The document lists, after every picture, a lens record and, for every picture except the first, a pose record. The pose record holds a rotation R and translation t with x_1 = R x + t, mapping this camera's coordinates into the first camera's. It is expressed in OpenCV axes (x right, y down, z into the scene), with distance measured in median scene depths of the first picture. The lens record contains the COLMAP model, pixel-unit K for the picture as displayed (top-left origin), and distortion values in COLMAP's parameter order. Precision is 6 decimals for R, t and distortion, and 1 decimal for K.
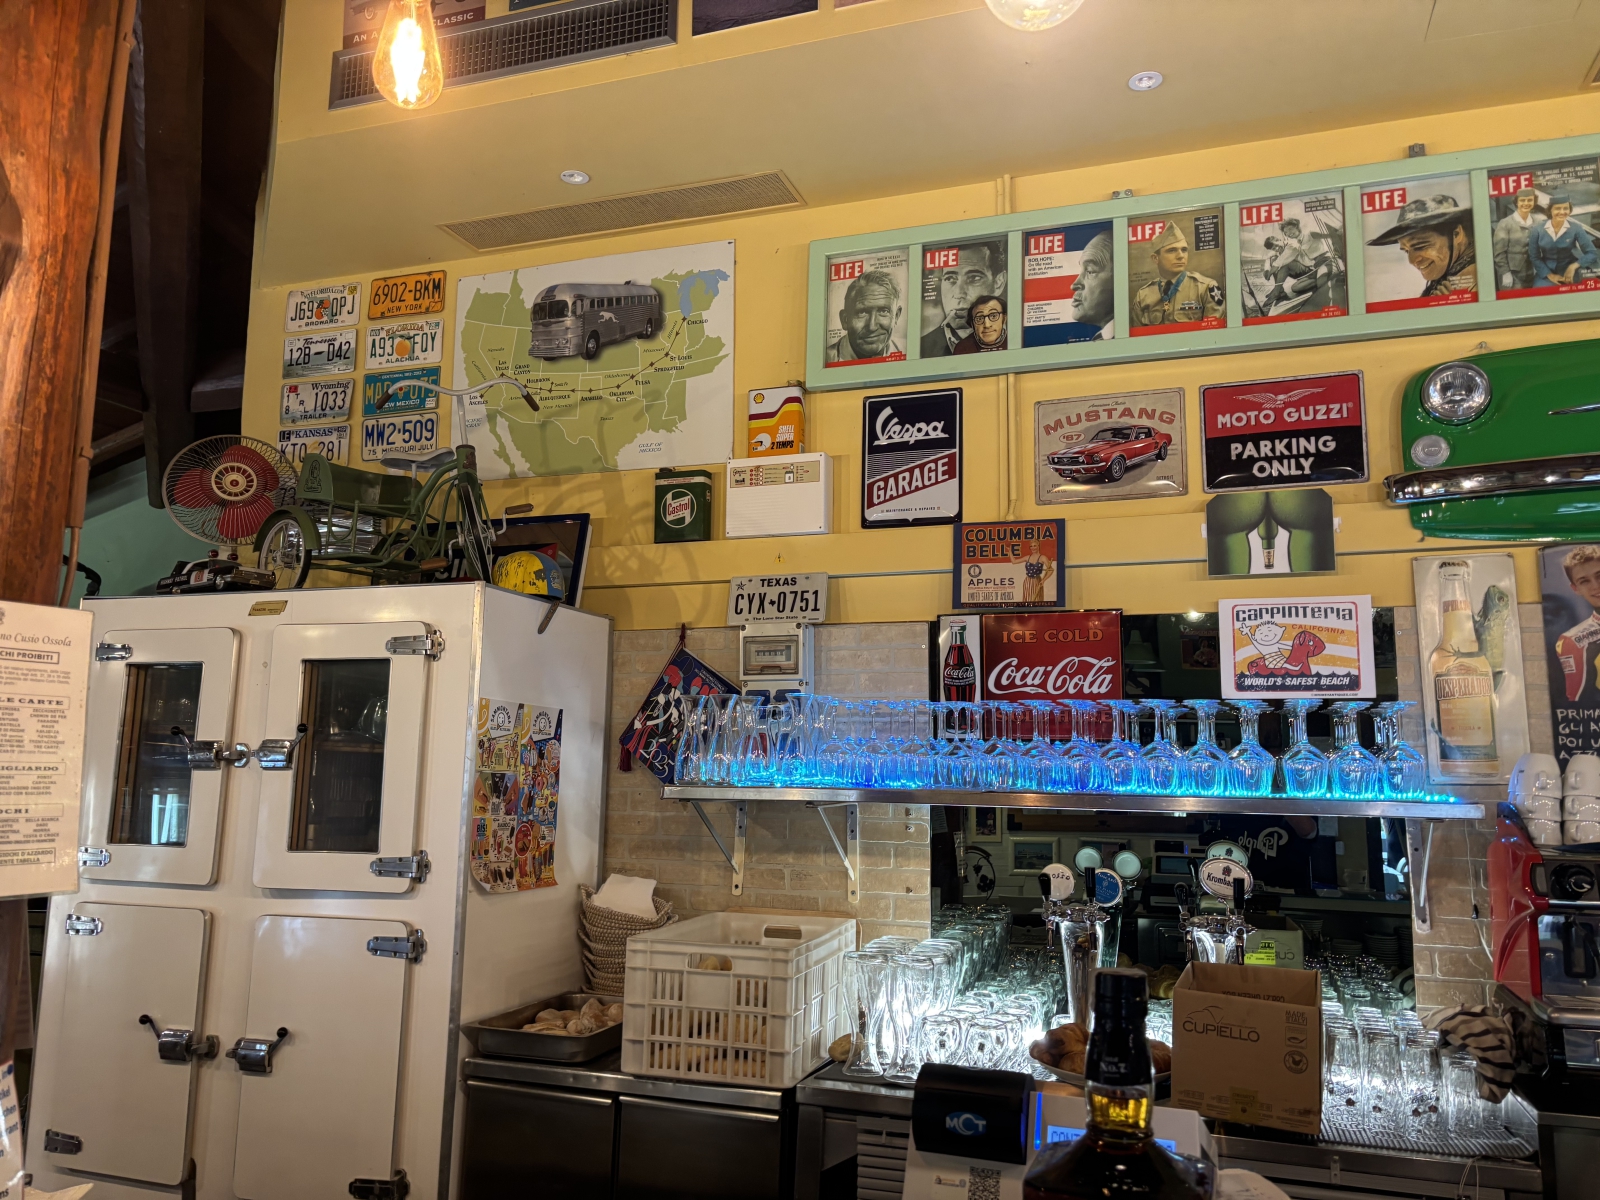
lens RADIAL K [[1207.1, 0, 799.3], [0, 1207.1, 639.8], [0, 0, 1]] dist [0.032842, -0.040351]
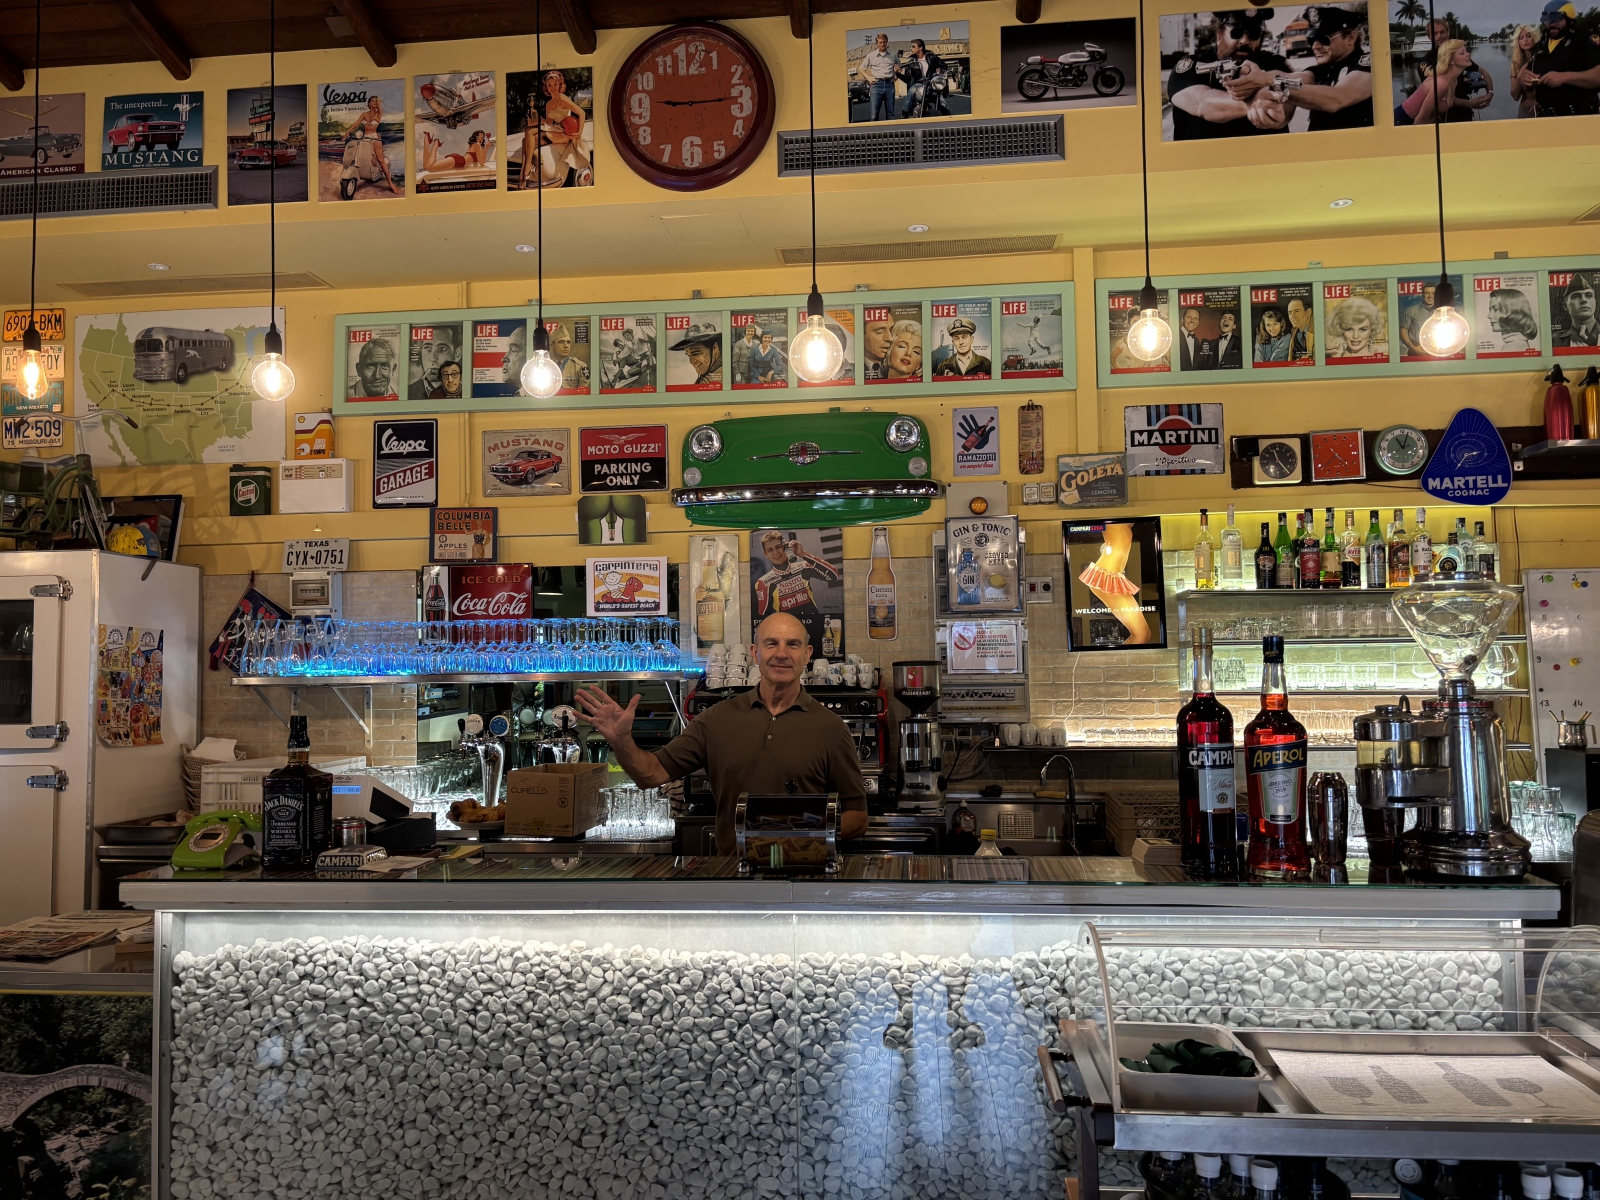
lens RADIAL K [[1207.1, 0, 799.3], [0, 1207.1, 639.8], [0, 0, 1]] dist [0.032842, -0.040351]
pose [[0.972056, -0.019519, 0.233937, 0.226965], [0.001170, 0.996927, 0.078322, -0.048878], [-0.234747, -0.075860, 0.969092, -0.673905]]
